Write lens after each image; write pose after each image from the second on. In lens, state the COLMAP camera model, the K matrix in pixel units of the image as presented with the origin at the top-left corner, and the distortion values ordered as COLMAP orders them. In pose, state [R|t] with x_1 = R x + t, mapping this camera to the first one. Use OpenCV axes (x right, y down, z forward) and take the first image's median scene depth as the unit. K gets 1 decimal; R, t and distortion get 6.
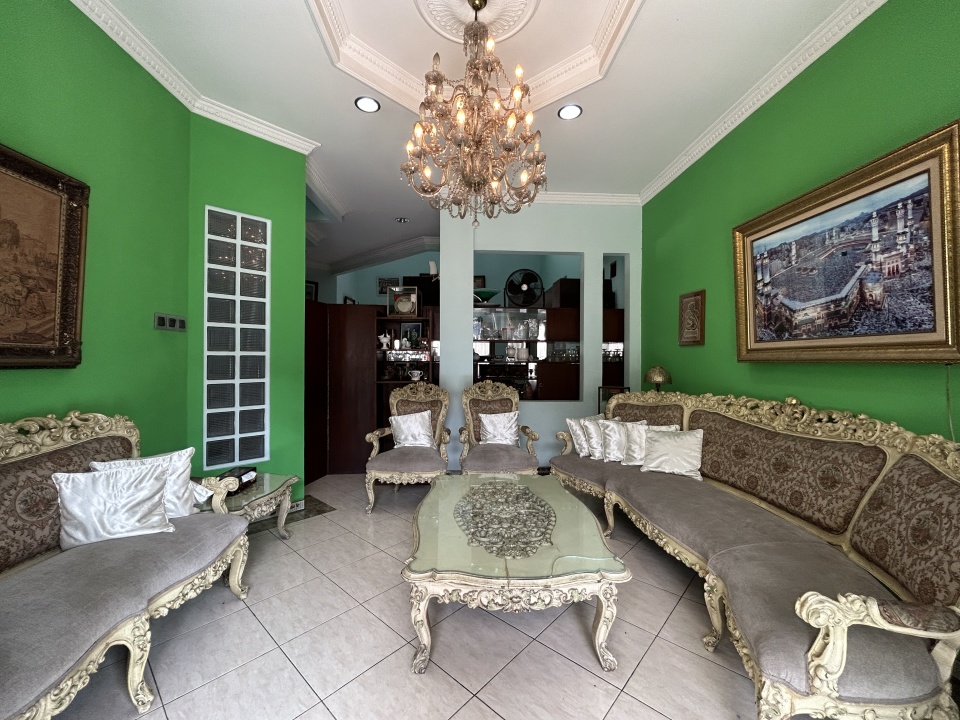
lens RADIAL K [[389.9, 0, 479.6], [0, 389.9, 357.3], [0, 0, 1]] dist [-0.001711, 0.000471]
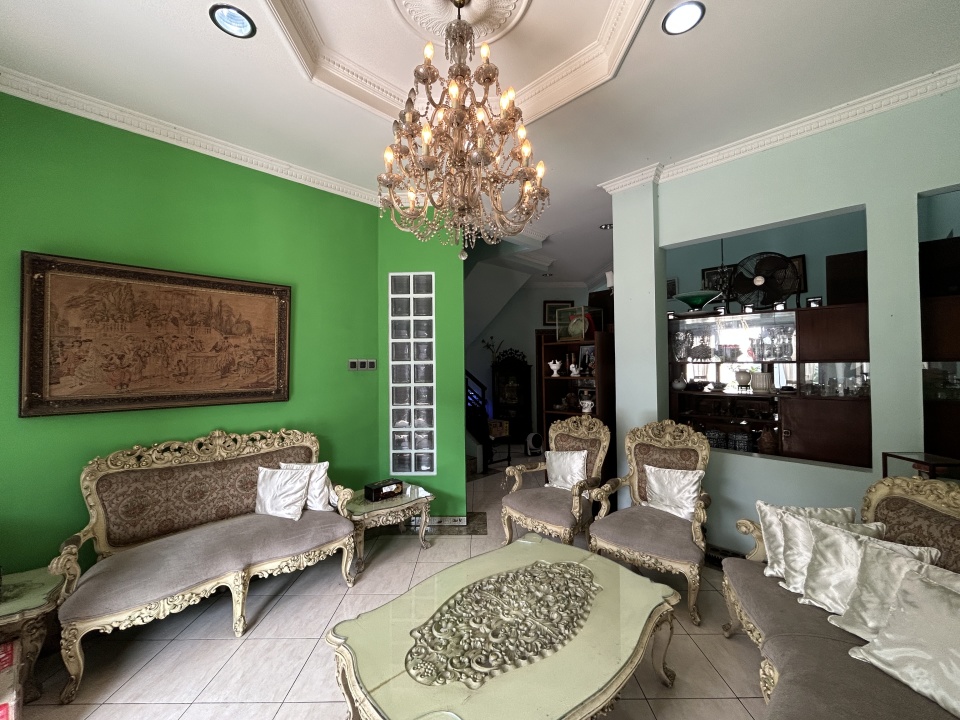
lens RADIAL K [[389.9, 0, 481.1], [0, 389.9, 359.2], [0, 0, 1]] dist [-0.001711, 0.000471]
pose [[0.669980, -0.021223, -0.742076, 0.538294], [0.016713, 0.999769, -0.013503, -0.084791], [0.742191, -0.003355, 0.670180, 0.386815]]
